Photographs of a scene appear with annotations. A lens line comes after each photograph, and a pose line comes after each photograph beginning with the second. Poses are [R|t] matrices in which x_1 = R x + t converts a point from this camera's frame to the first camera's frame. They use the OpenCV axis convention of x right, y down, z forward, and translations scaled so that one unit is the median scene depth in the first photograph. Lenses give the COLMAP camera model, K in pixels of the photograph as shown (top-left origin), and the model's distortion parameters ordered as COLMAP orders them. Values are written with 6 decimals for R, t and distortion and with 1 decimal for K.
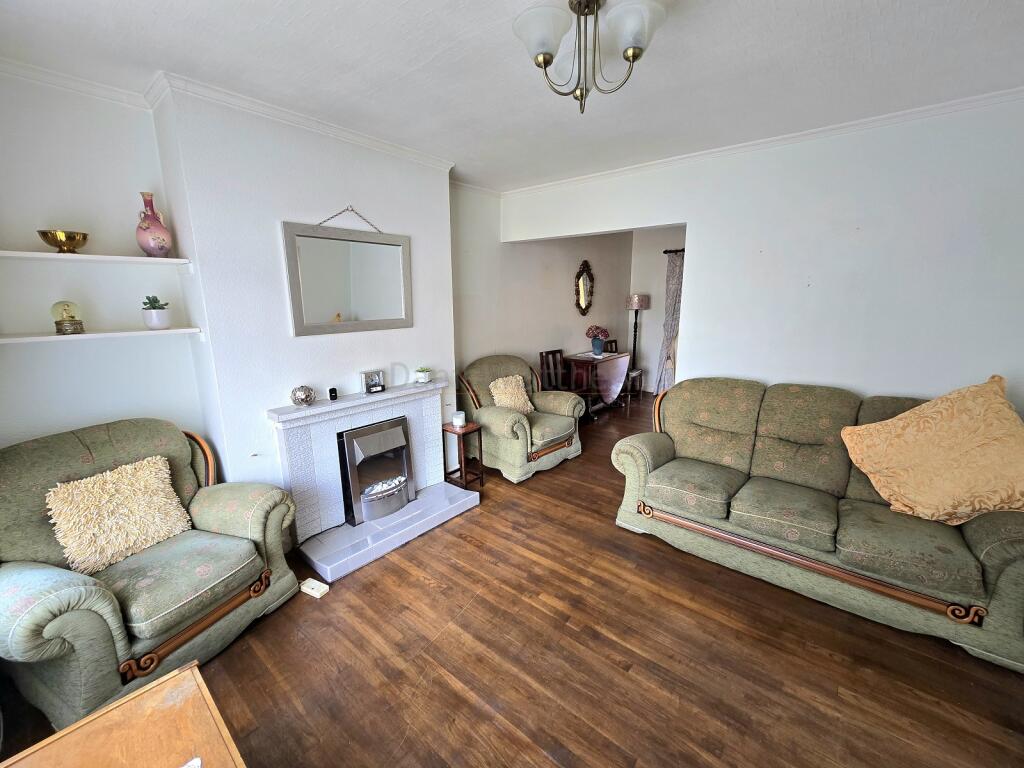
lens RADIAL K [[423.6, 0, 517.0], [0, 423.6, 385.9], [0, 0, 1]] dist [-0.000767, -0.000513]
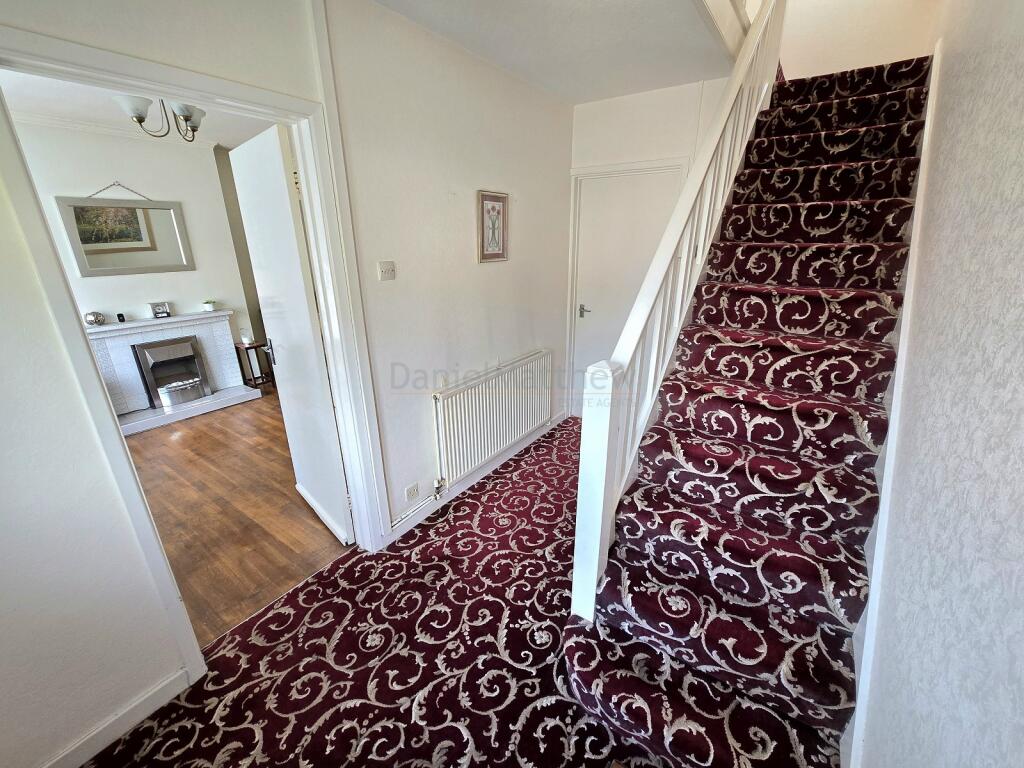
lens RADIAL K [[423.6, 0, 506.6], [0, 423.6, 387.1], [0, 0, 1]] dist [-0.000767, -0.000513]
pose [[0.997411, -0.029528, 0.065576, 0.719474], [0.020636, 0.990989, 0.132347, 0.082338], [-0.068893, -0.130651, 0.989032, -0.516032]]
